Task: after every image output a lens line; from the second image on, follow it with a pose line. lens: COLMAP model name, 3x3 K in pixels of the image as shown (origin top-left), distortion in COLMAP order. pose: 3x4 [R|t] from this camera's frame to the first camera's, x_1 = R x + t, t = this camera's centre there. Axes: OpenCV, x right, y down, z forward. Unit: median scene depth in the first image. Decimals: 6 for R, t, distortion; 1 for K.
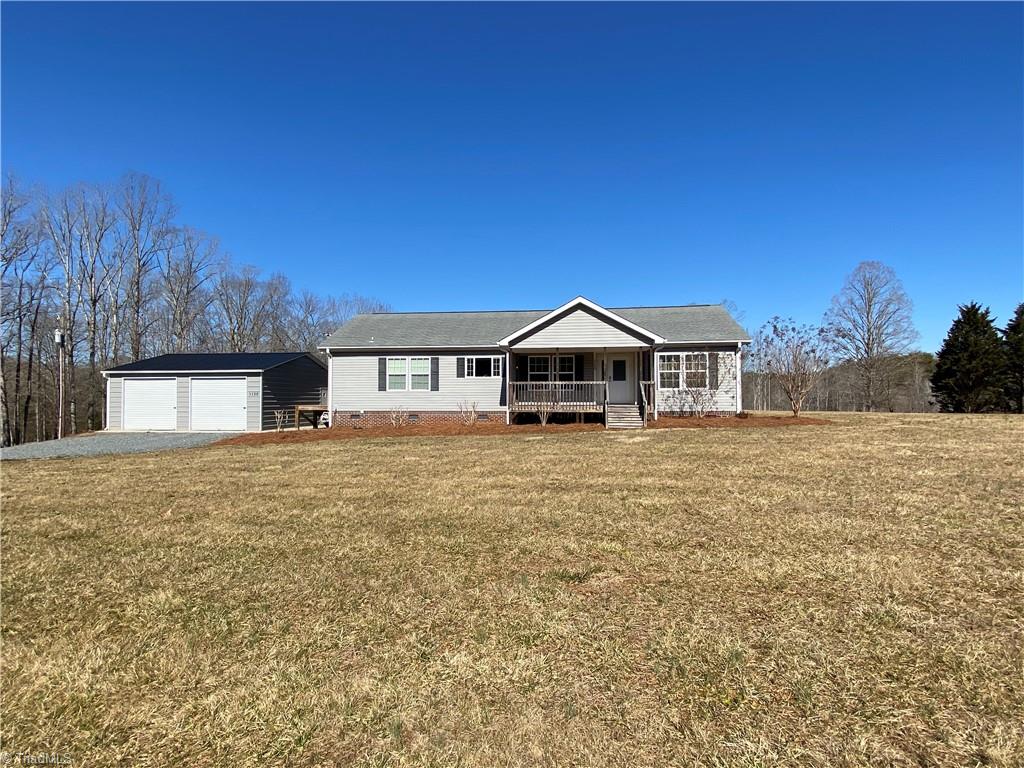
lens RADIAL K [[524.0, 0, 506.2], [0, 524.0, 394.2], [0, 0, 1]] dist [0.056932, -0.045864]
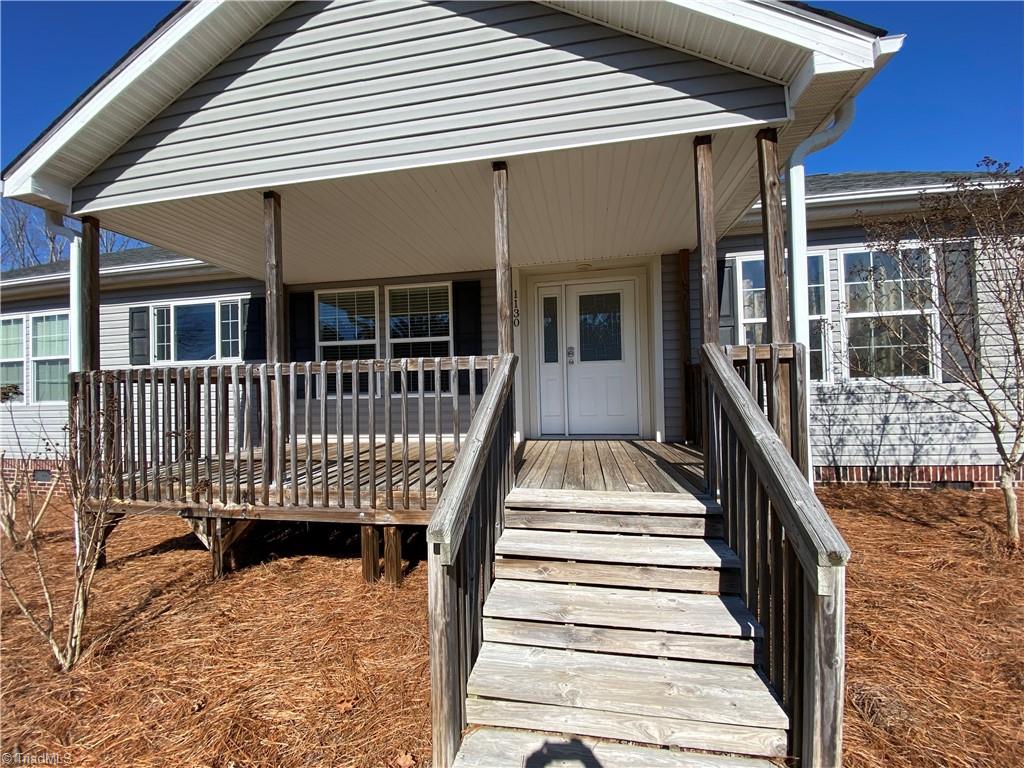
lens RADIAL K [[412.4, 0, 507.4], [0, 412.4, 388.6], [0, 0, 1]] dist [0.025011, -0.023499]
pose [[0.997850, -0.024447, -0.060801, 0.171628], [0.024922, 0.999665, 0.007052, -0.011820], [0.060609, -0.008552, 0.998125, 0.735277]]
